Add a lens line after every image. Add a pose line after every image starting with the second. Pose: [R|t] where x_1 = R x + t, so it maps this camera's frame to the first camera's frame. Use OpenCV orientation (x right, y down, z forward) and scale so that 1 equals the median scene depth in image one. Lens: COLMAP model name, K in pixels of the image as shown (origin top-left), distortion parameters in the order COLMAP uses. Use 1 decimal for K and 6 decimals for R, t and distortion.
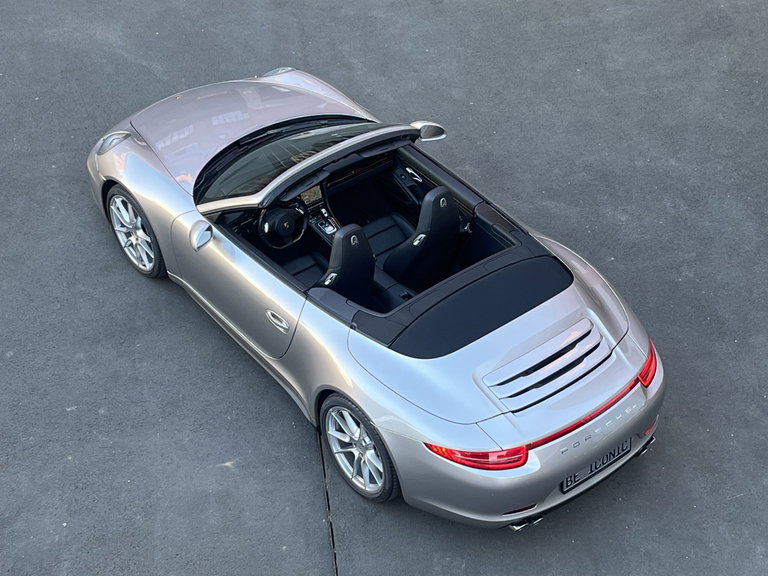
lens RADIAL K [[1467.1, 0, 384.0], [0, 1467.1, 288.0], [0, 0, 1]] dist [0.116992, -0.284171]
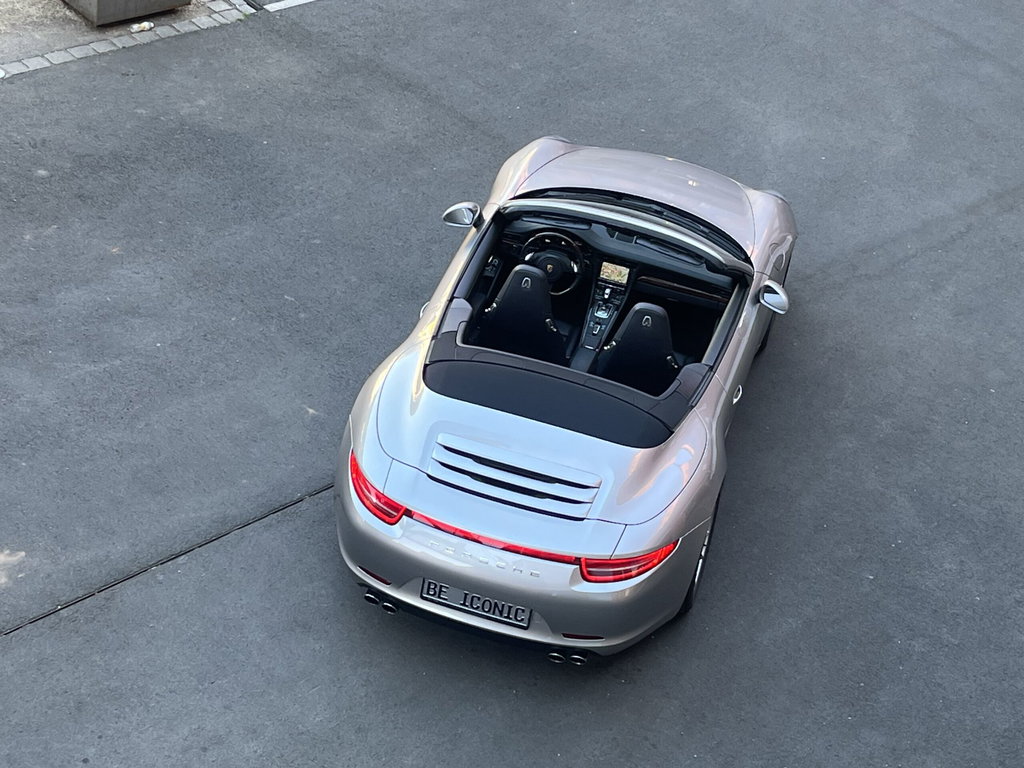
lens RADIAL K [[1956.2, 0, 512.0], [0, 1956.2, 384.0], [0, 0, 1]] dist [0.116992, -0.284171]
pose [[0.575631, 0.532688, -0.620397, 0.706477], [-0.624917, 0.775898, 0.086380, -0.078114], [0.527378, 0.337974, 0.779517, 0.089649]]
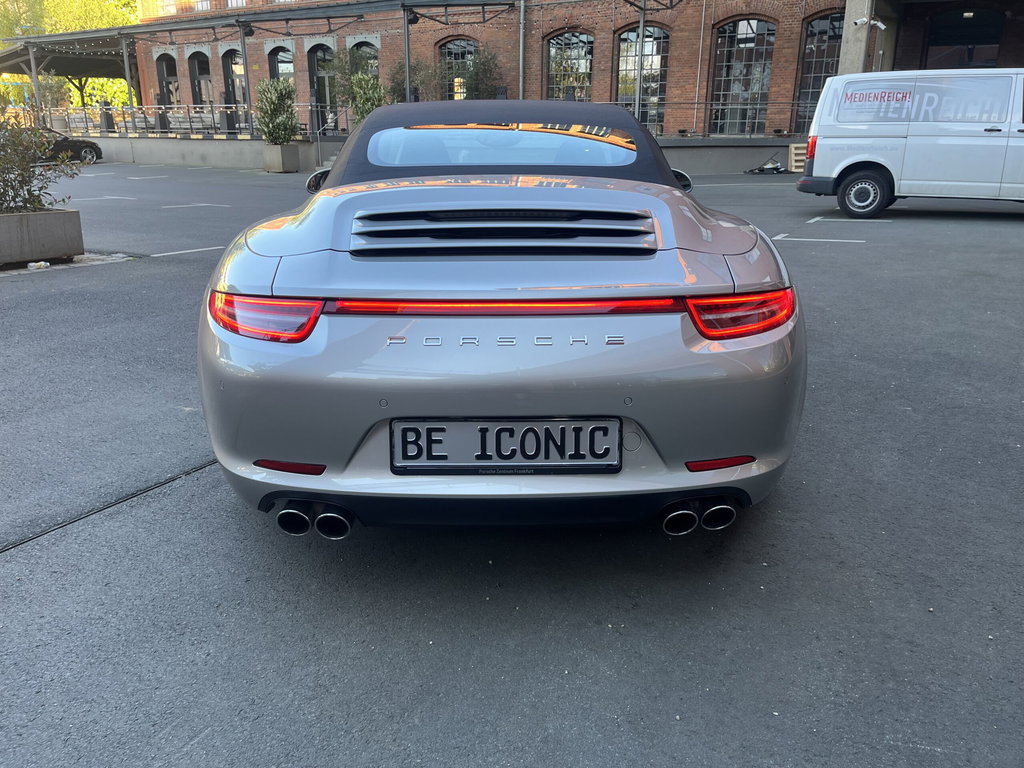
lens RADIAL K [[781.2, 0, 513.6], [0, 781.2, 370.4], [0, 0, 1]] dist [0.070453, -0.120581]
pose [[0.790407, 0.165352, -0.589843, 0.247383], [-0.395272, 0.873276, -0.284868, 0.146100], [0.467992, 0.458310, 0.755603, 0.743469]]
